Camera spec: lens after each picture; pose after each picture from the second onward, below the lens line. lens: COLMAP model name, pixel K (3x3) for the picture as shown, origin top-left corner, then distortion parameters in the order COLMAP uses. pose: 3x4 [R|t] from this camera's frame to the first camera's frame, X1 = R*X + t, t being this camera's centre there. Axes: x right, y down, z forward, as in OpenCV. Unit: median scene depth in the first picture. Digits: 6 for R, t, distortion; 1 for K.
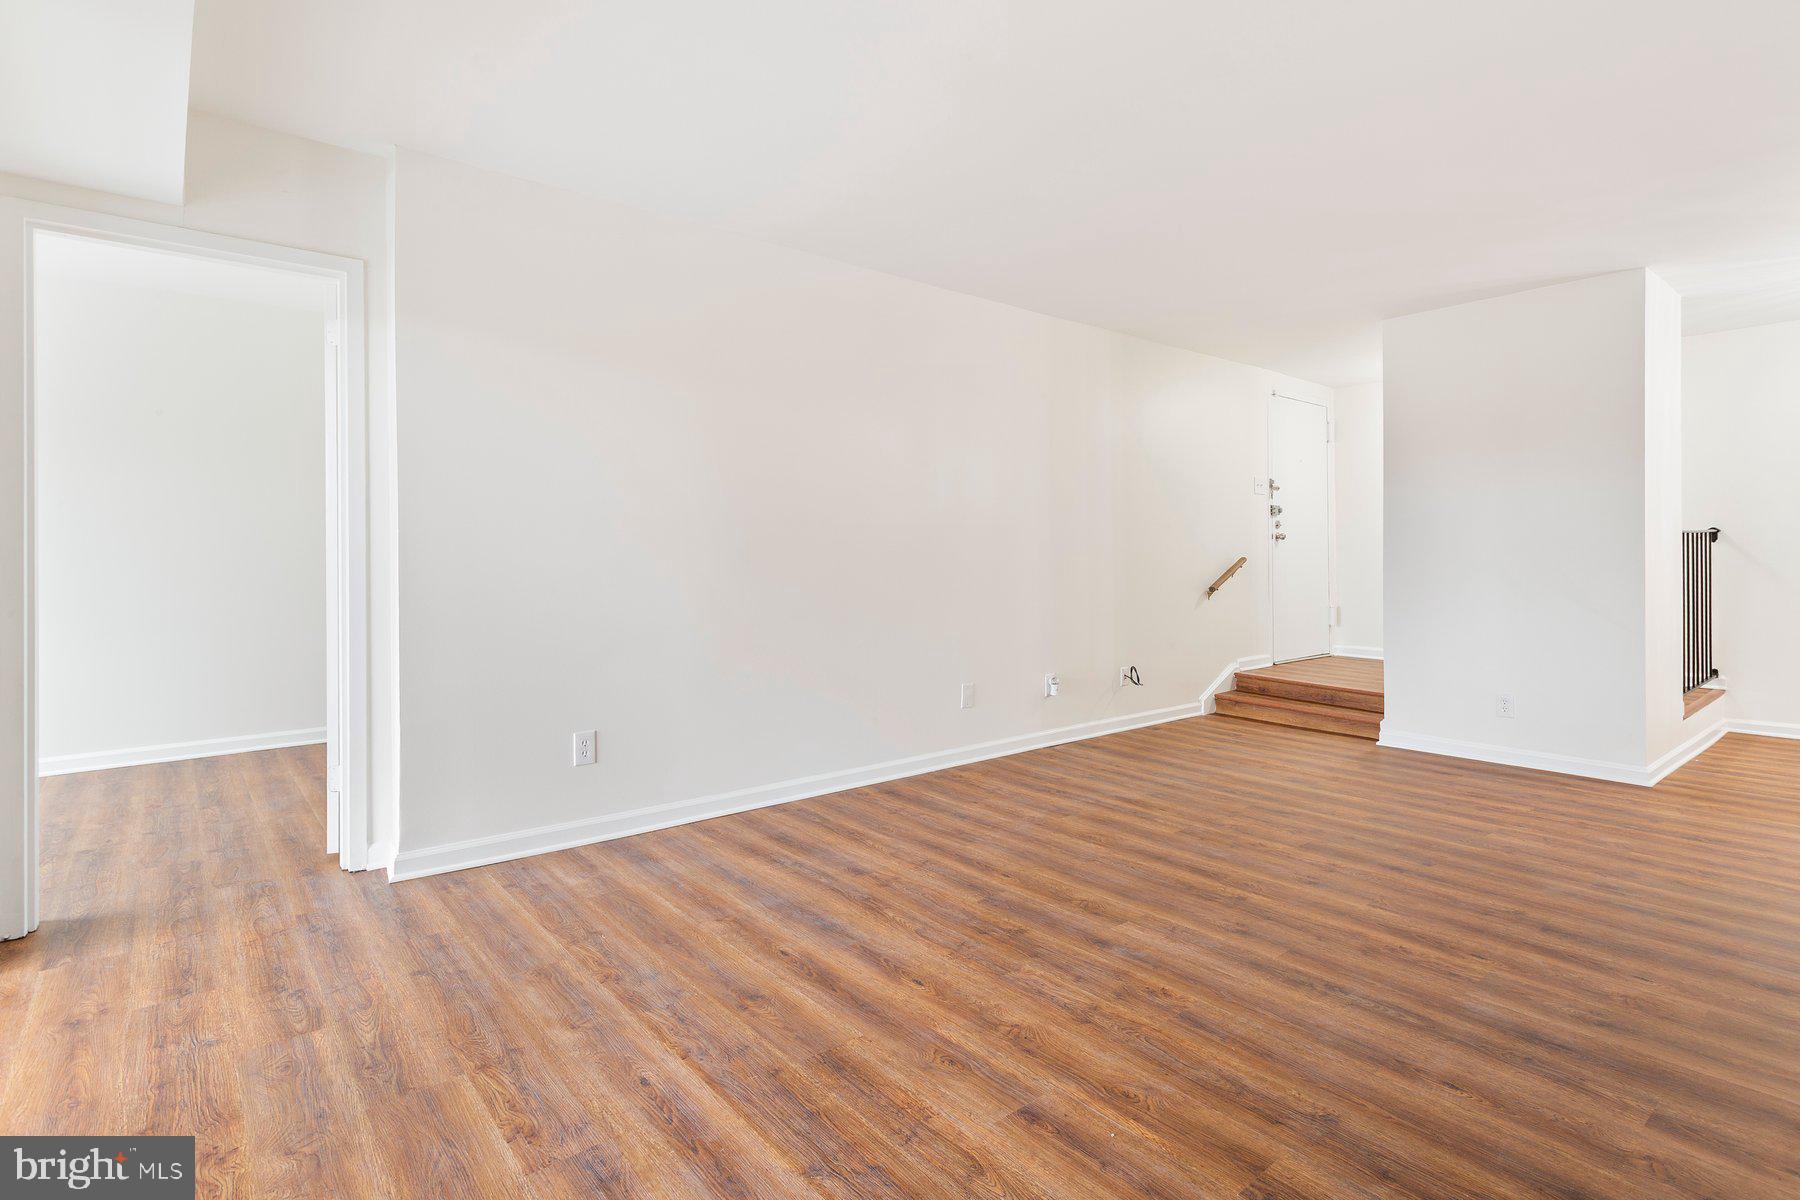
lens RADIAL K [[870.8, 0, 885.1], [0, 870.8, 587.1], [0, 0, 1]] dist [-0.004529, 0.001049]
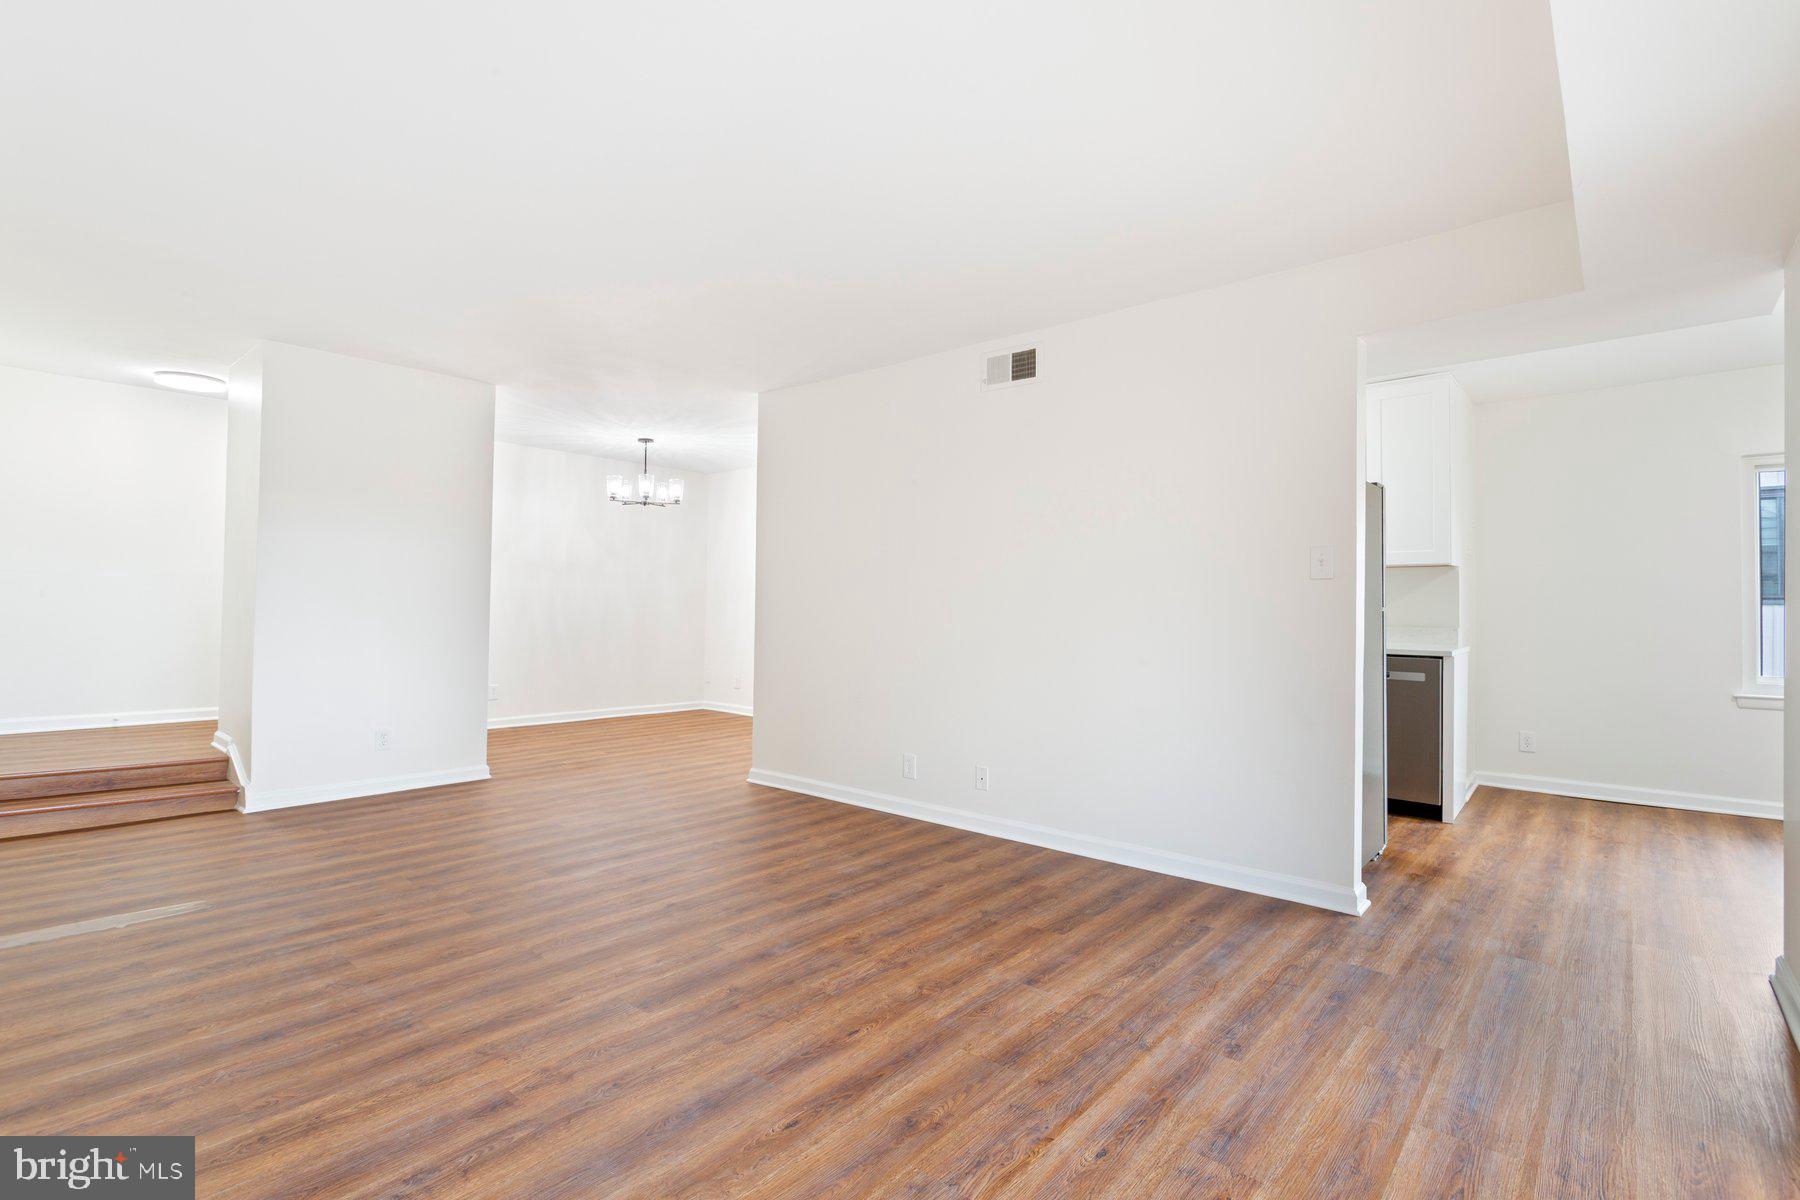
lens RADIAL K [[870.8, 0, 893.9], [0, 870.8, 596.9], [0, 0, 1]] dist [-0.004529, 0.001049]
pose [[-0.181185, 0.011098, 0.983386, -1.093695], [0.021906, 0.999734, -0.007247, -0.050424], [-0.983205, 0.020229, -0.181380, 1.267598]]
